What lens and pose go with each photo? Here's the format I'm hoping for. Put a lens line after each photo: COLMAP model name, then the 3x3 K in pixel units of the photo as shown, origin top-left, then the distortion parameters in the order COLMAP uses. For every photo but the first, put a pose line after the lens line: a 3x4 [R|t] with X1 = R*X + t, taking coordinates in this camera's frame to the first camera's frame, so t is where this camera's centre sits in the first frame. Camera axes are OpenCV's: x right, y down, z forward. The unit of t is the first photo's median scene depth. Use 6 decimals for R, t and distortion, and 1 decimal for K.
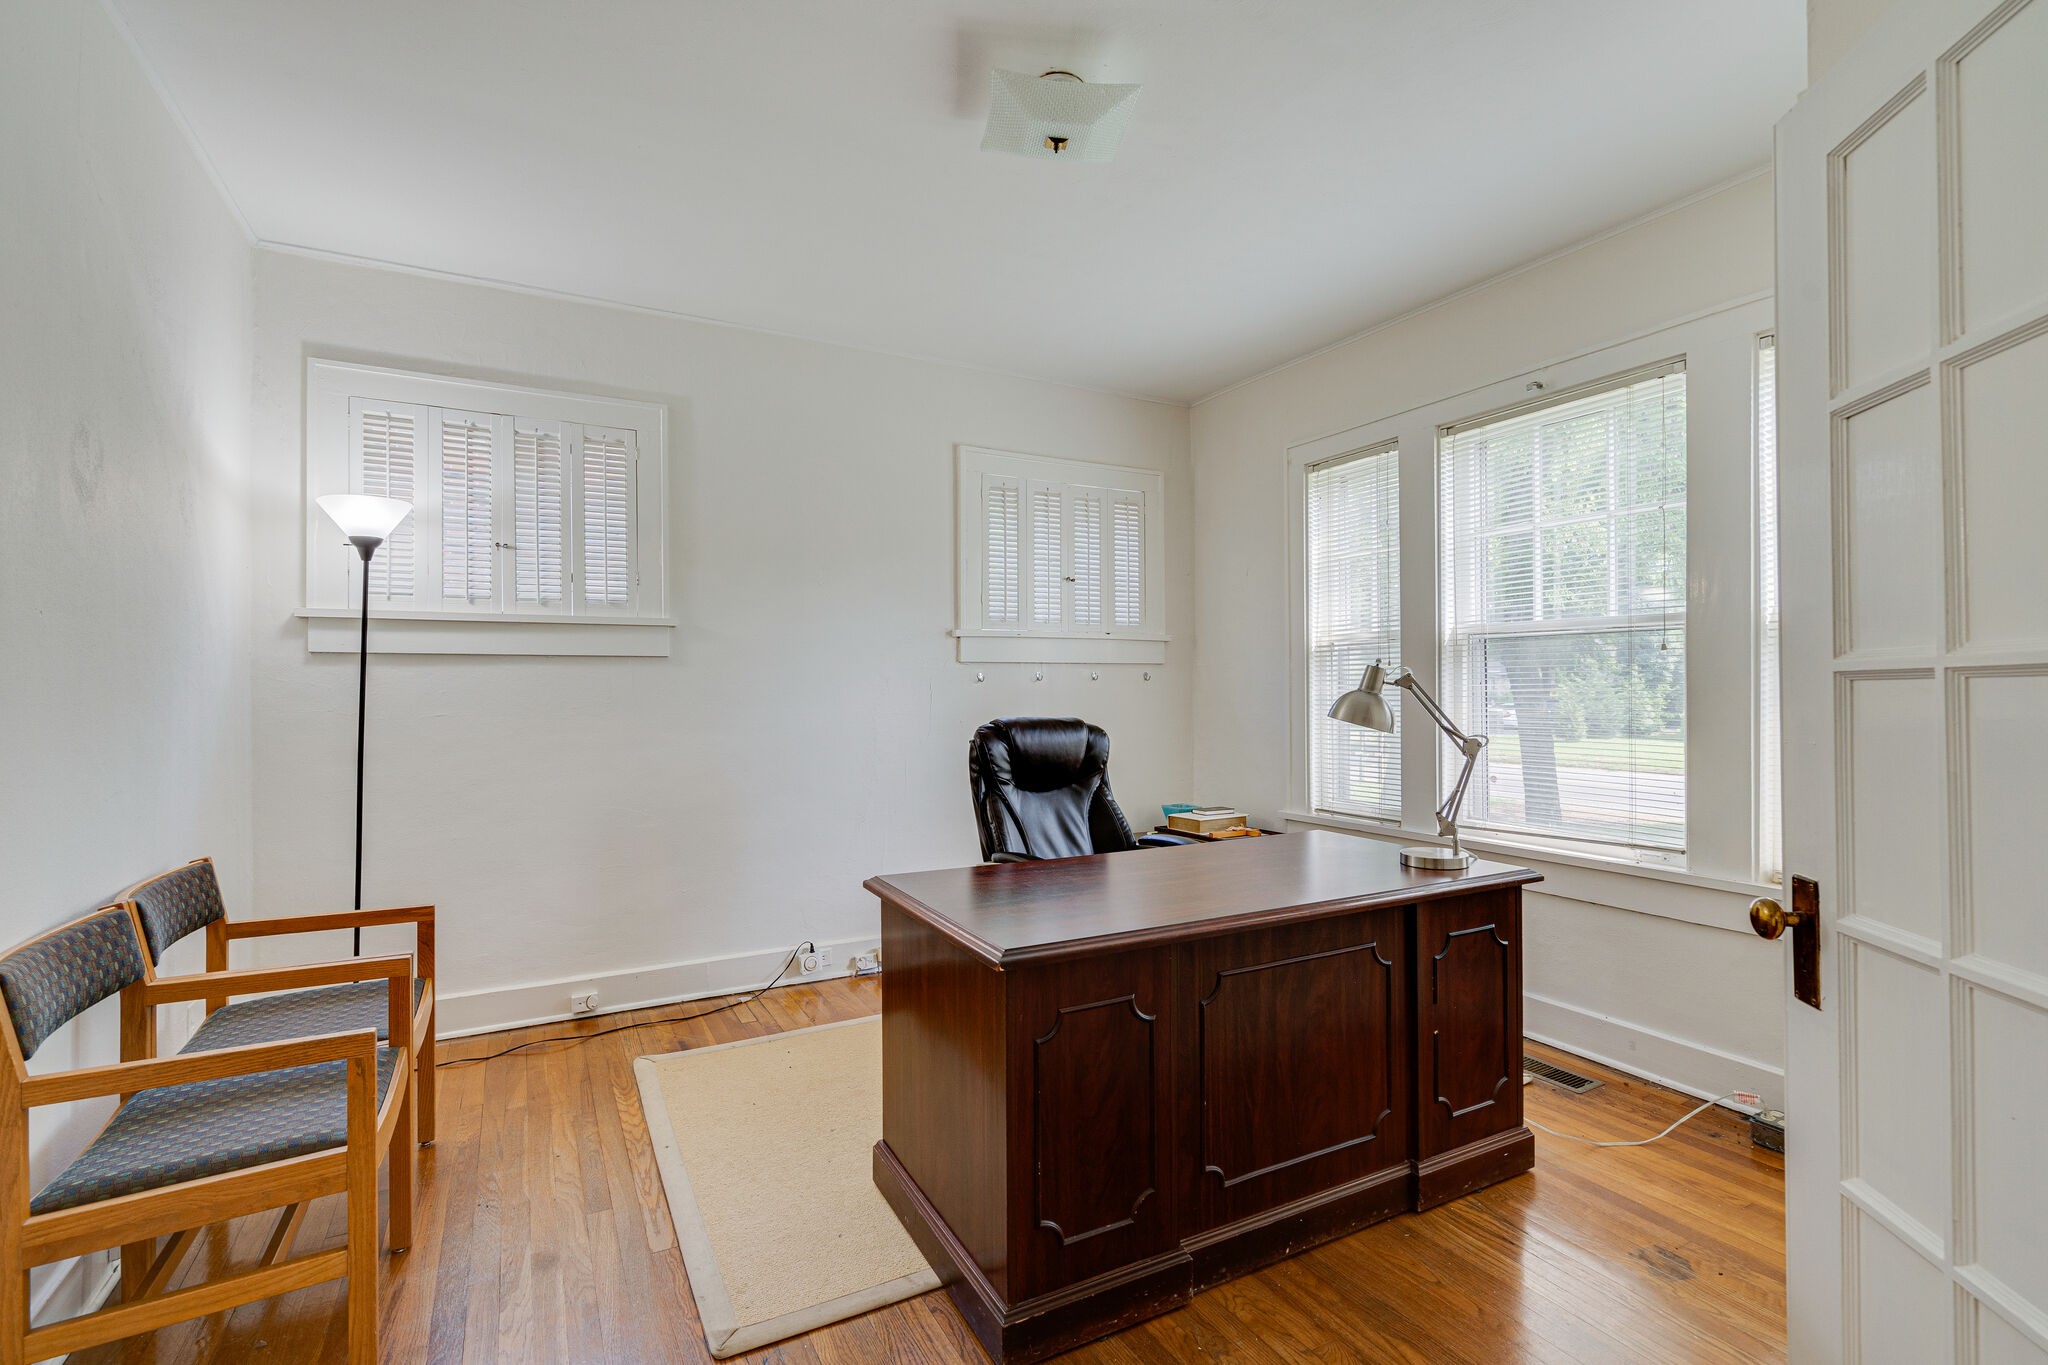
lens RADIAL K [[920.3, 0, 993.7], [0, 920.3, 673.0], [0, 0, 1]] dist [-0.004645, 0.002541]
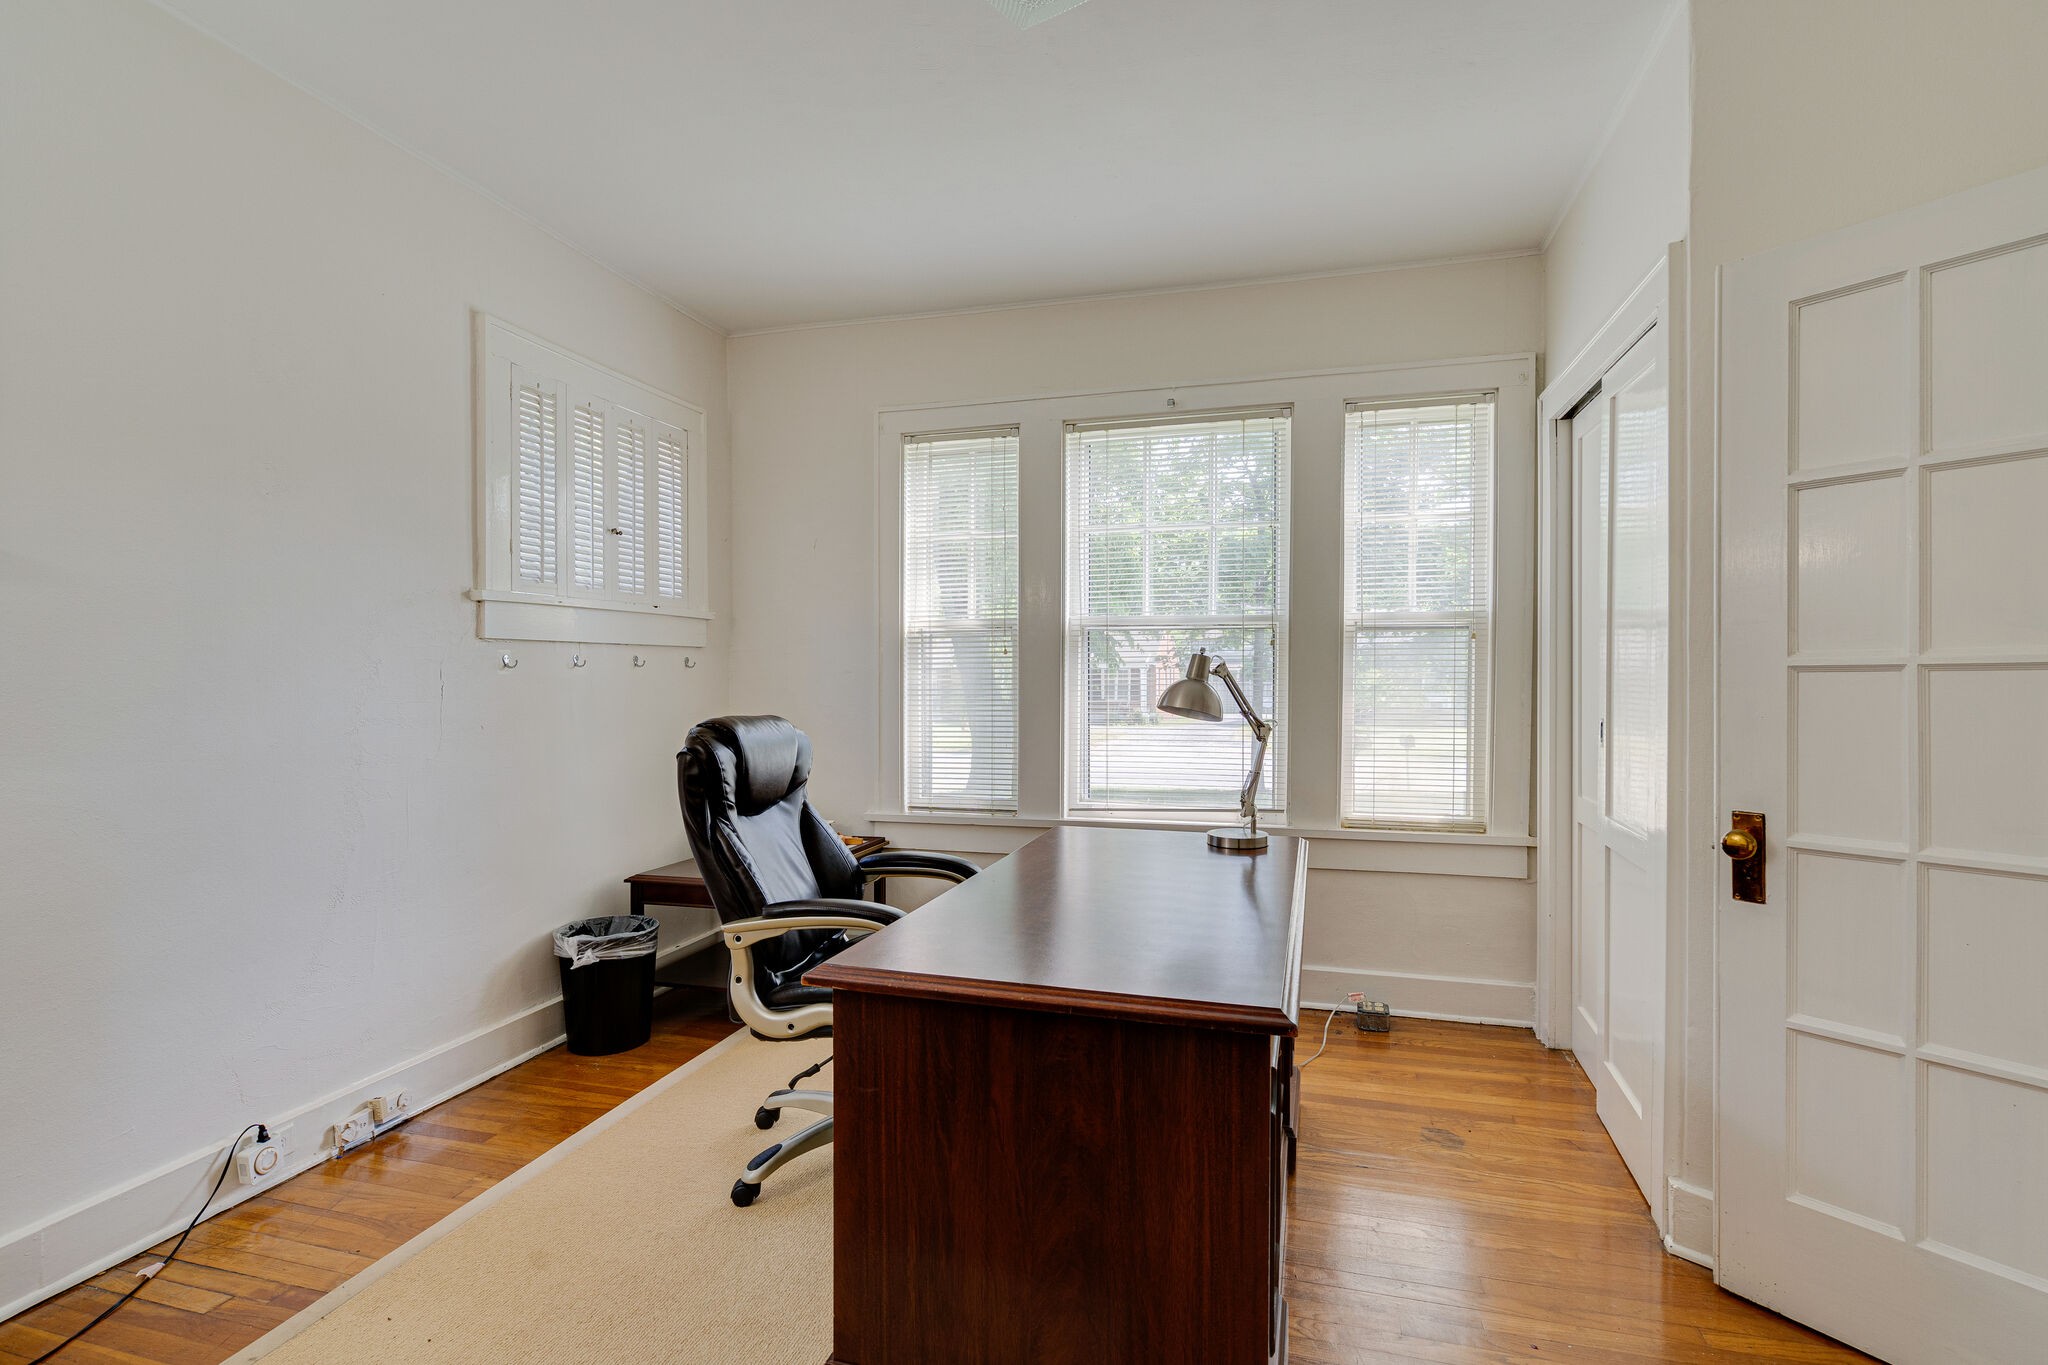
lens RADIAL K [[991.2, 0, 1020.1], [0, 991.2, 675.1], [0, 0, 1]] dist [0.001239, 0.000533]
pose [[0.694704, 0.000716, 0.719296, -0.330828], [-0.011549, 0.999882, 0.010159, 0.003524], [-0.719203, -0.015365, 0.694630, 0.252390]]
